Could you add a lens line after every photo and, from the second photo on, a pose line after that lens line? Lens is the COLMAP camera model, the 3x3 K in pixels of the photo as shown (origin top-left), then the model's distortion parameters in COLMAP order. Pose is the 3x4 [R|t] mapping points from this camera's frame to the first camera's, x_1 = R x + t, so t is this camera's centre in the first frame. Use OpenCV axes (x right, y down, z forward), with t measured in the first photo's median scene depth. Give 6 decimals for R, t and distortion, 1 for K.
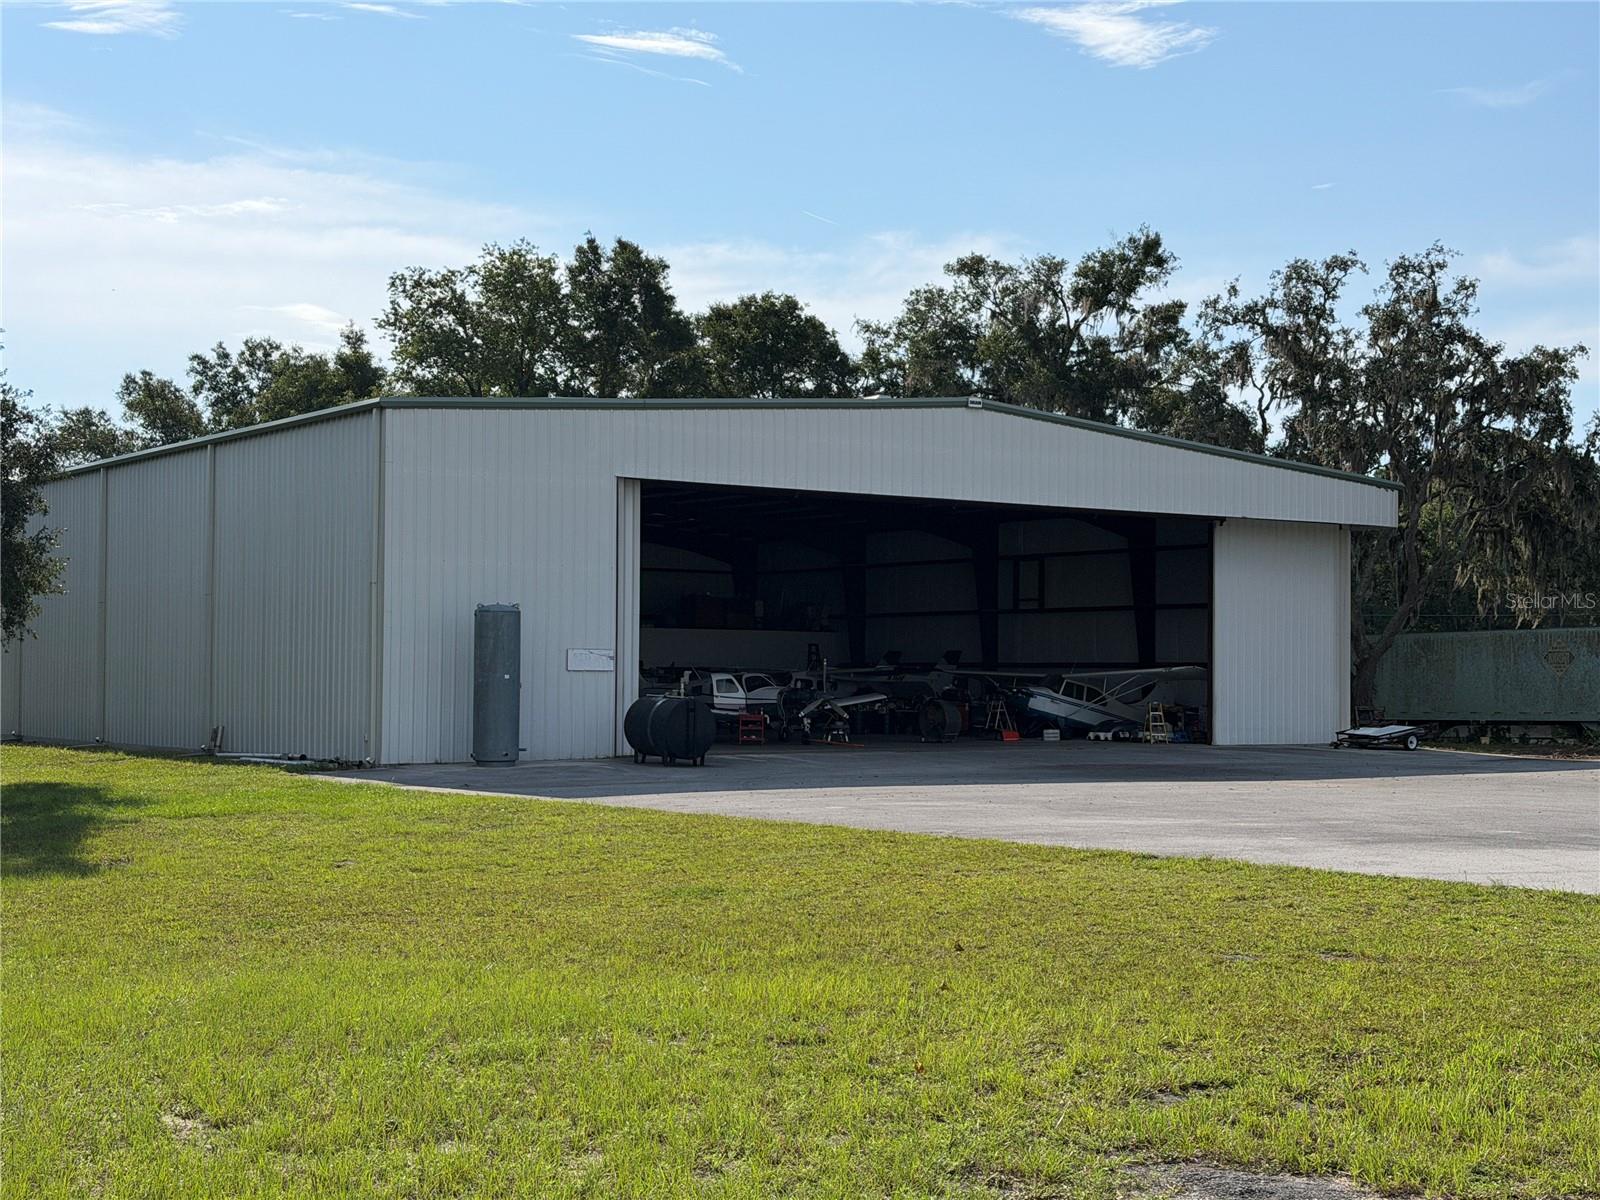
lens RADIAL K [[2195.9, 0, 814.6], [0, 2195.9, 609.3], [0, 0, 1]] dist [0.091770, 0.051765]
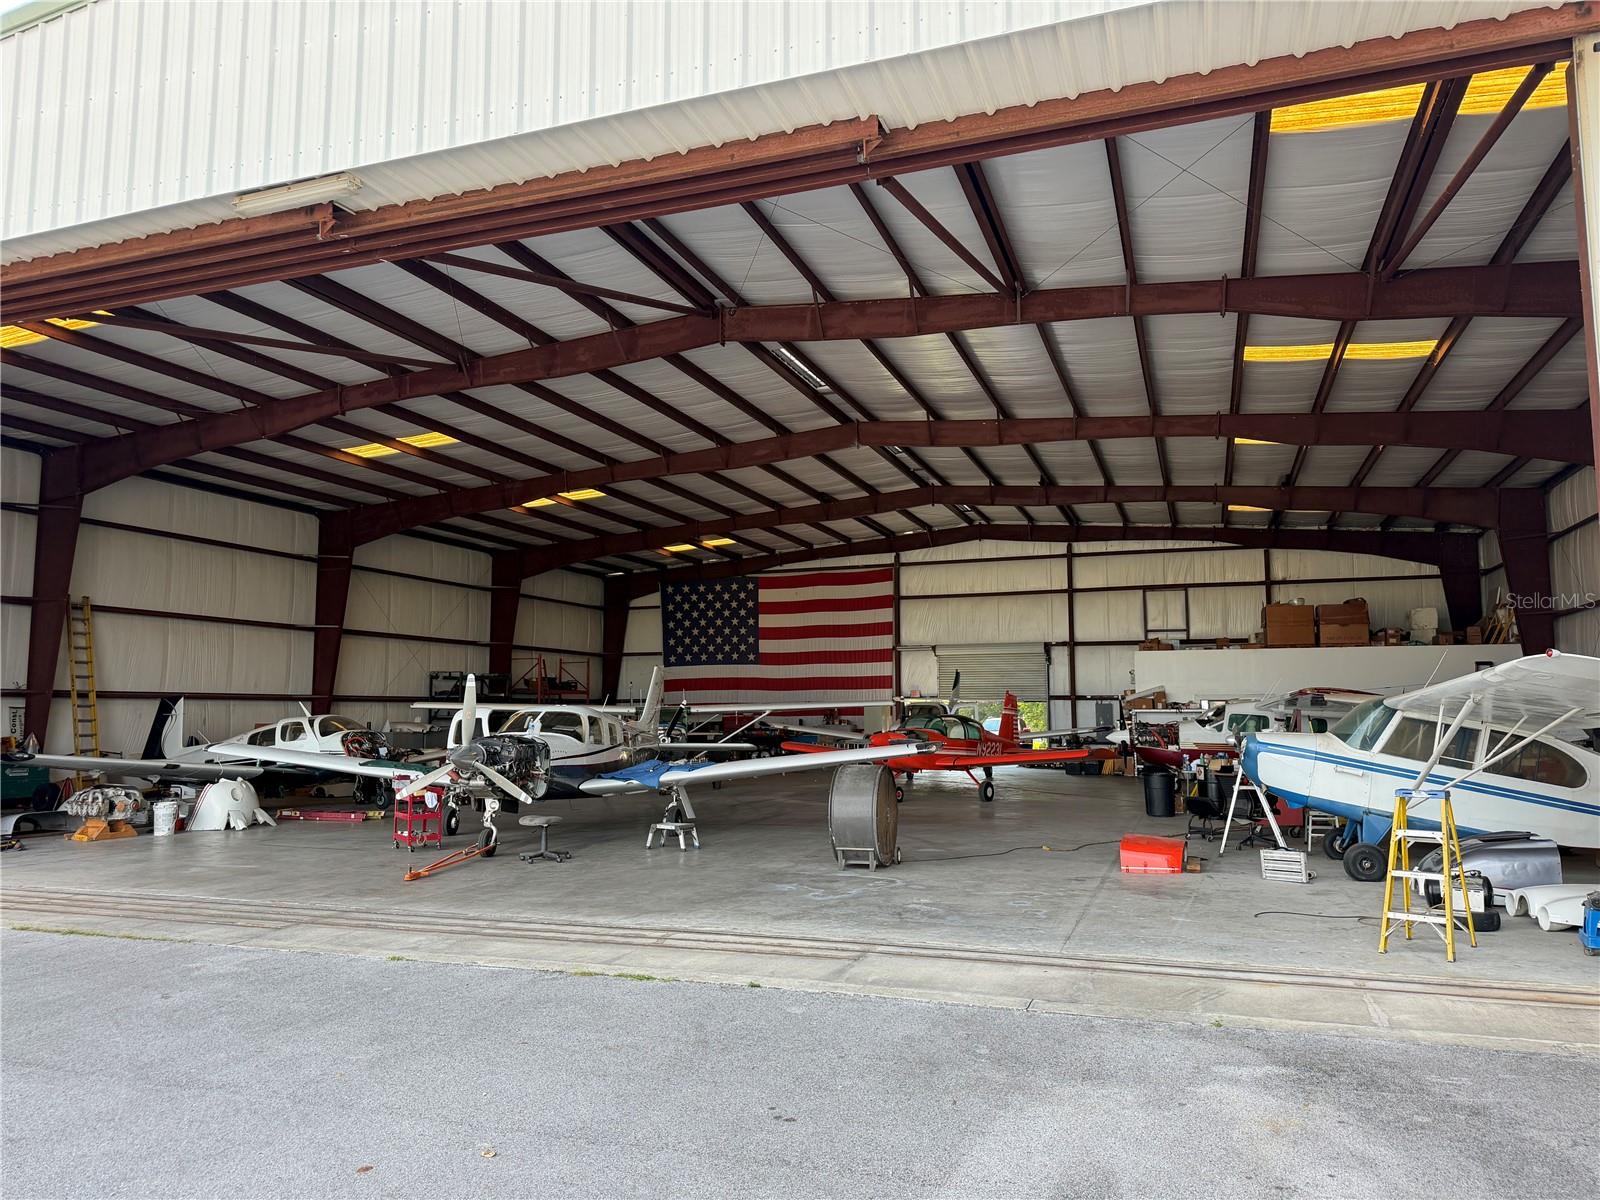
lens RADIAL K [[1118.0, 0, 797.0], [0, 1118.0, 584.4], [0, 0, 1]] dist [0.060616, -0.001148]
pose [[0.575682, -0.101993, -0.811288, 0.231265], [0.032826, 0.994273, -0.101704, 0.028873], [0.817015, 0.031917, 0.575733, 0.875936]]
